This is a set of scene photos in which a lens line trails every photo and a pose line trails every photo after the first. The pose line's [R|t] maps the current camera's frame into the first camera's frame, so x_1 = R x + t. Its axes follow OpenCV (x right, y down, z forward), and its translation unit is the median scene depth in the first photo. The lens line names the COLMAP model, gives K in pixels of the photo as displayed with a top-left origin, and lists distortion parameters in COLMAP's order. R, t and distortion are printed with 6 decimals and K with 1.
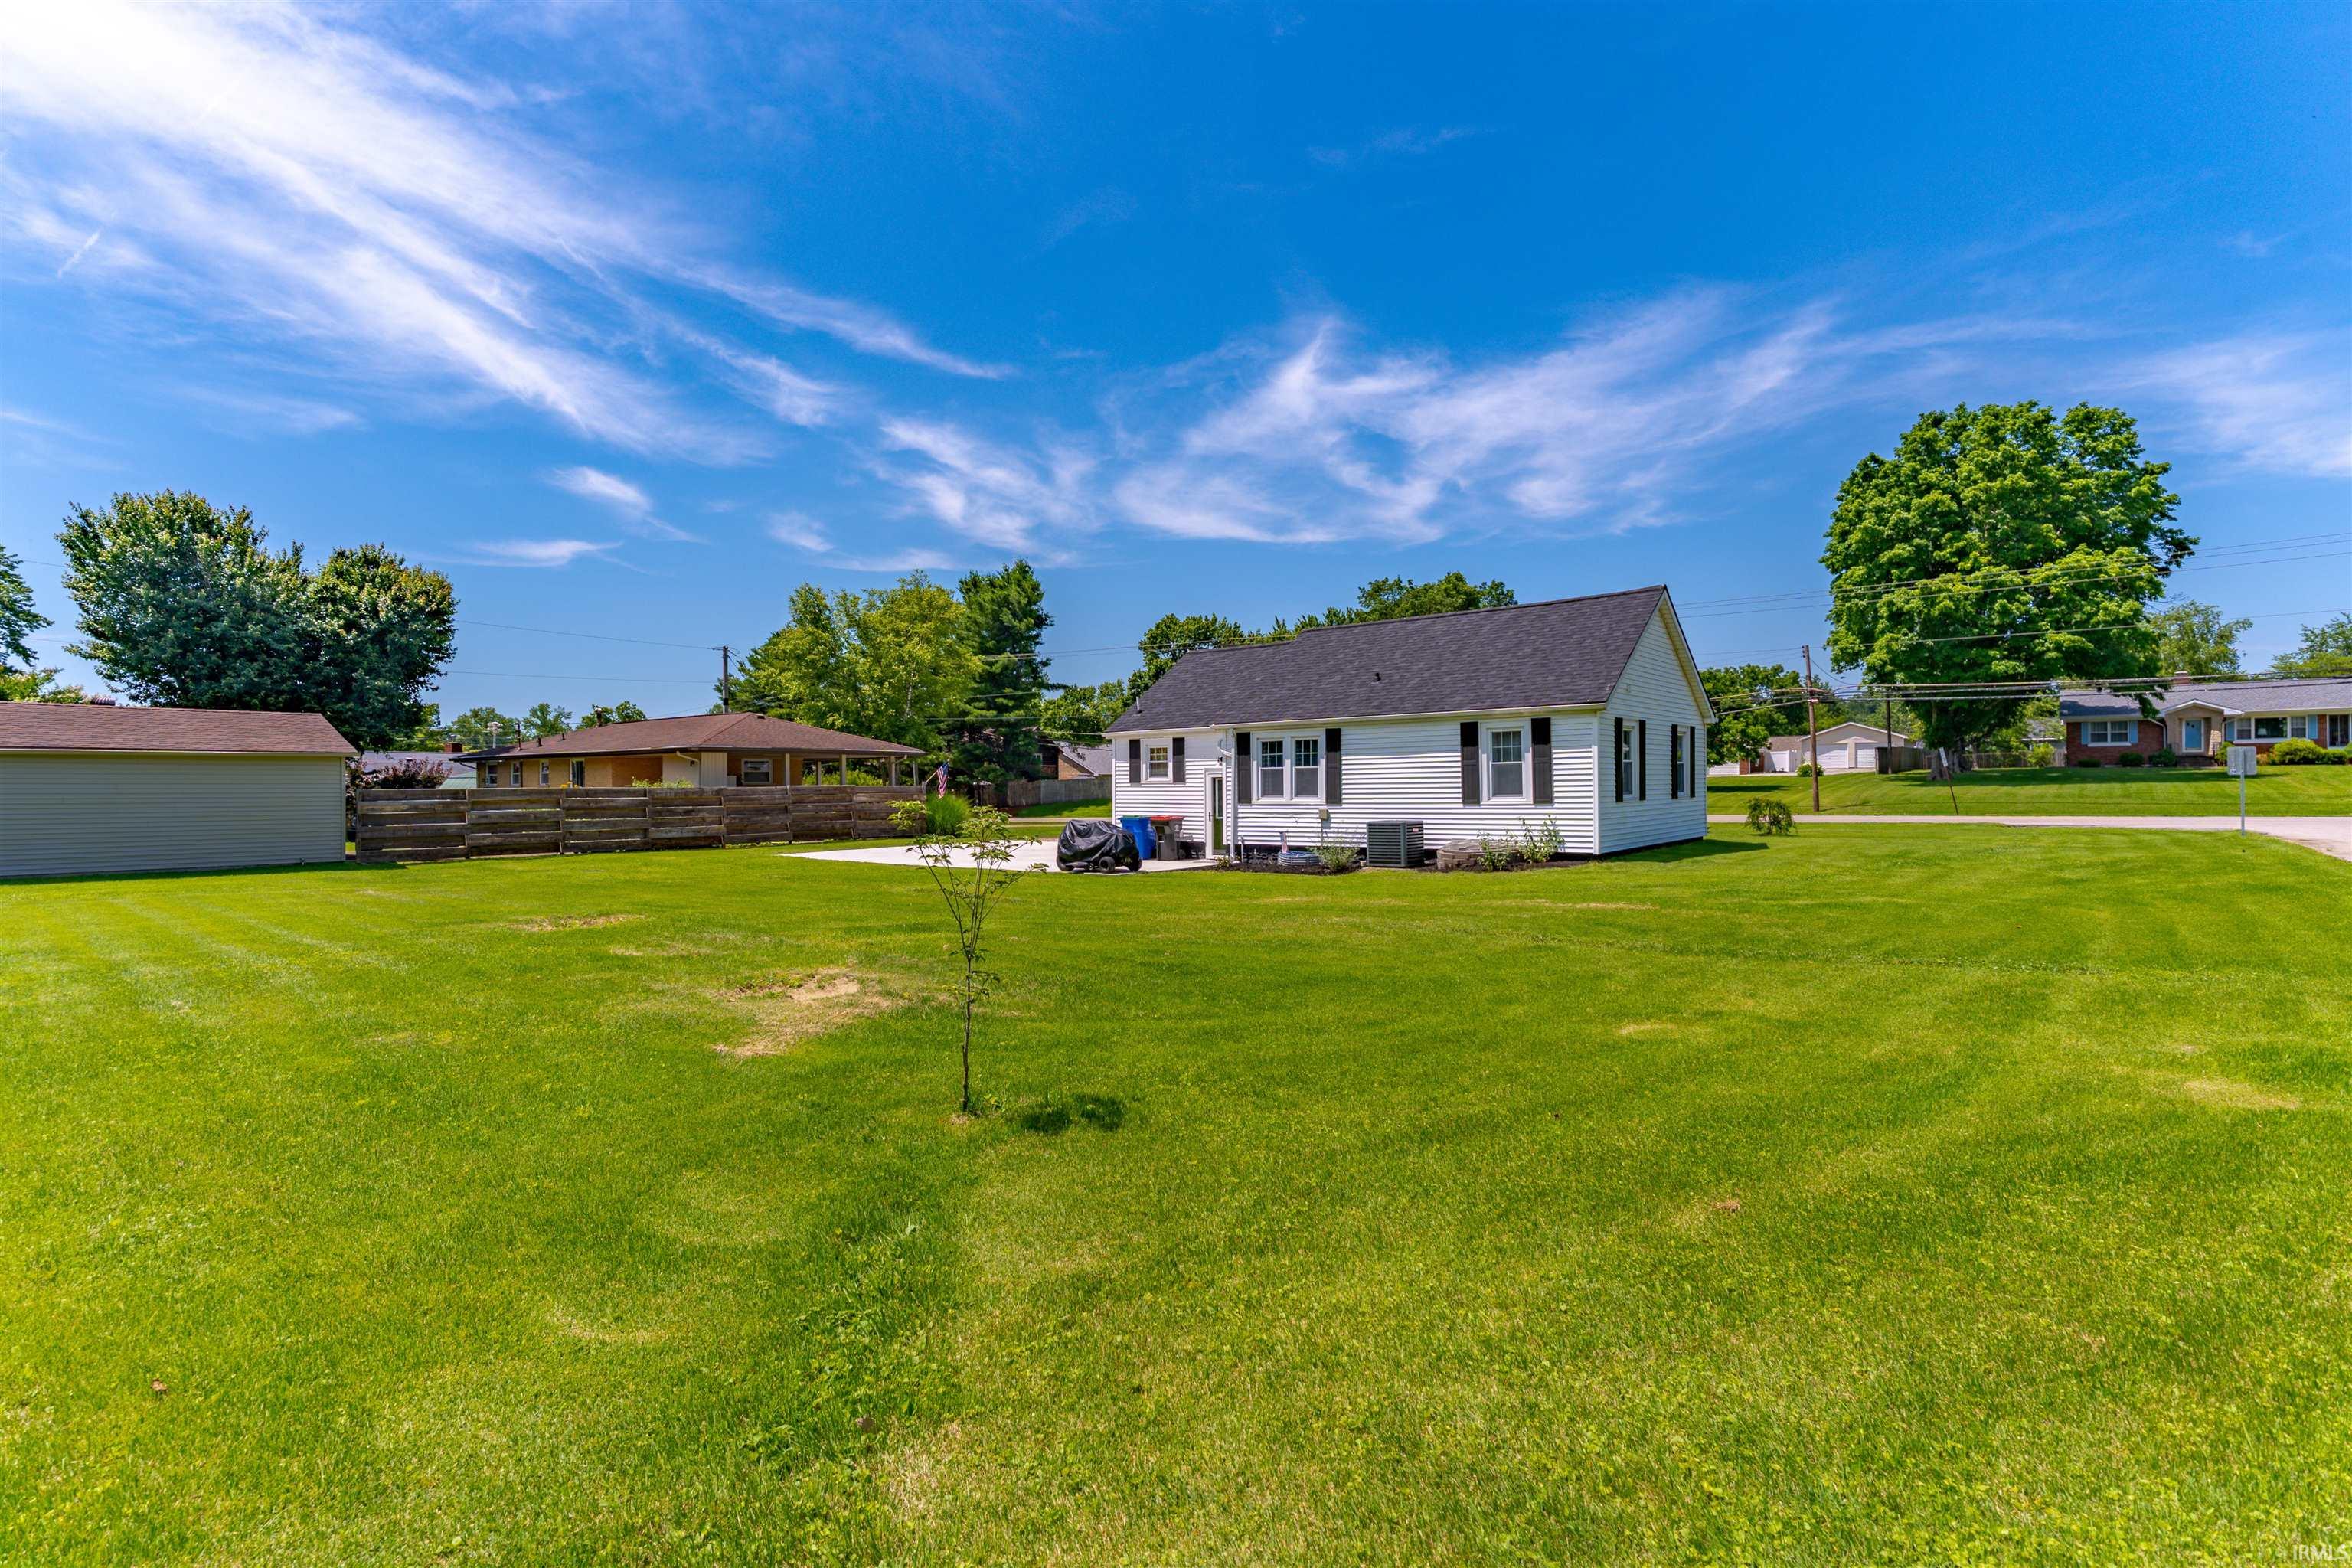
lens RADIAL K [[1135.4, 0, 1185.8], [0, 1135.4, 774.7], [0, 0, 1]] dist [0.002949, -0.002141]
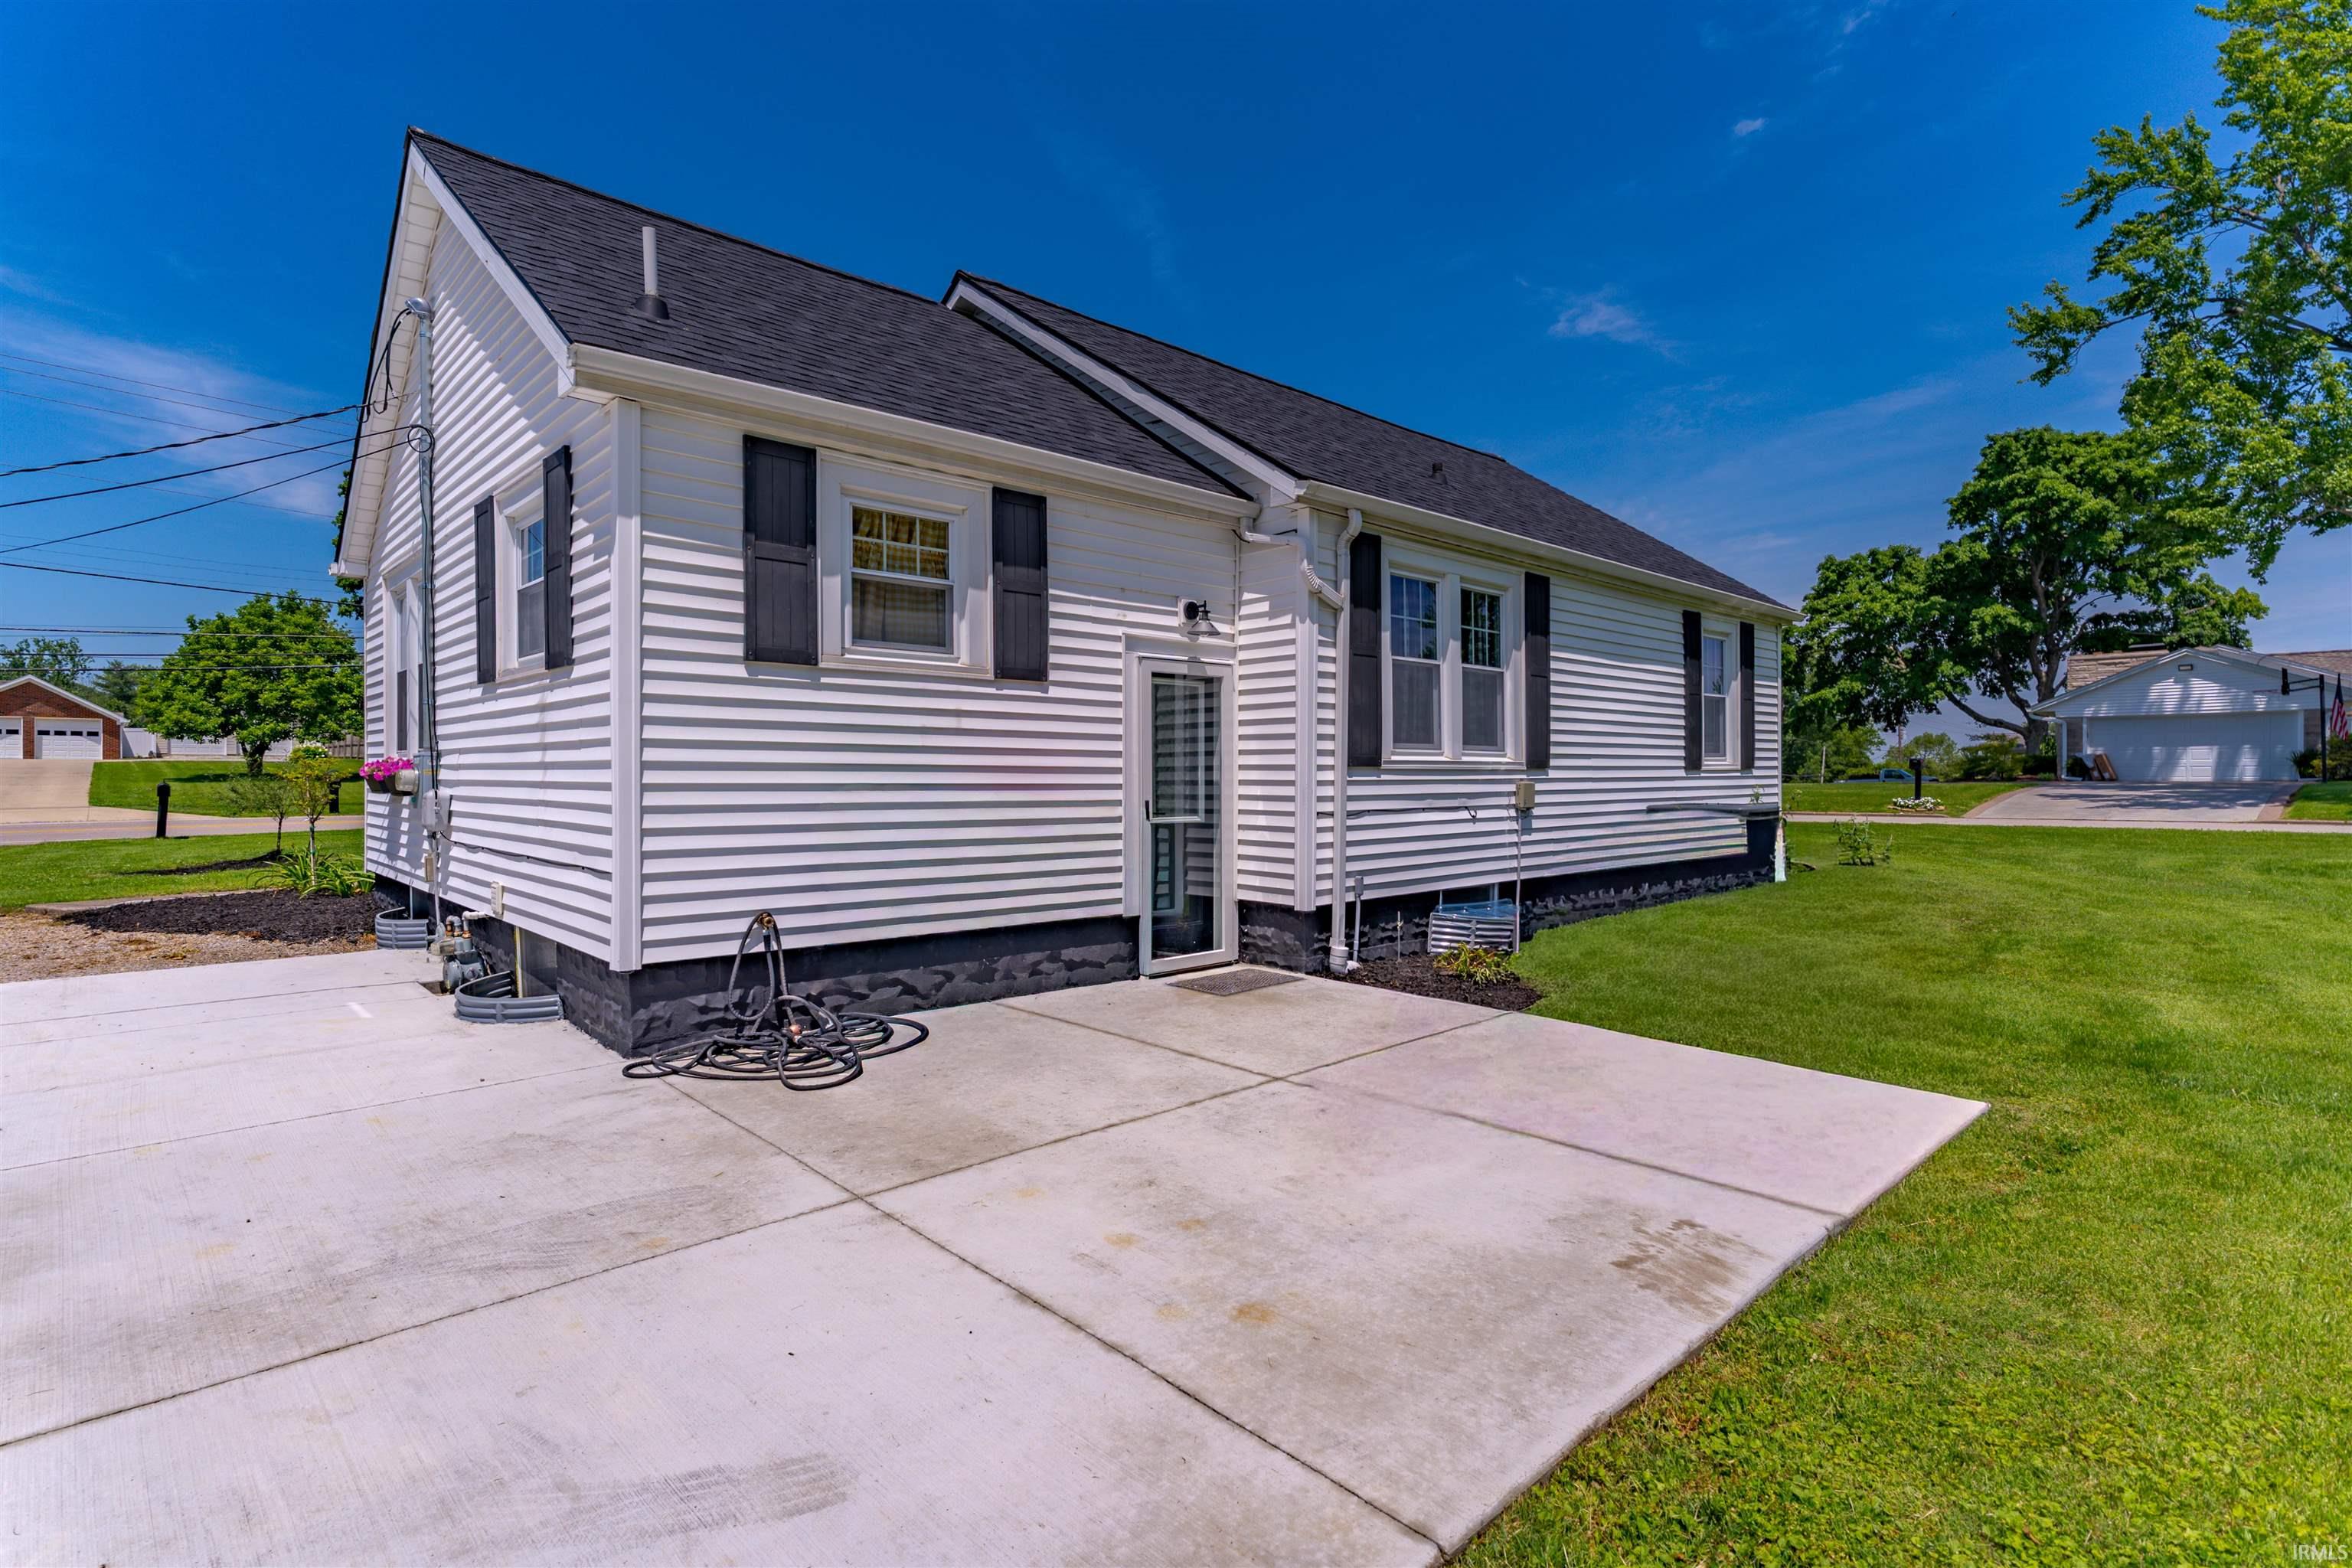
lens RADIAL K [[1135.4, 0, 1182.3], [0, 1135.4, 786.2], [0, 0, 1]] dist [0.002949, -0.002141]
pose [[0.129629, -0.011548, 0.991495, -0.519541], [-0.017206, 0.999755, 0.013894, 0.054389], [-0.991413, -0.018861, 0.129399, 2.060401]]
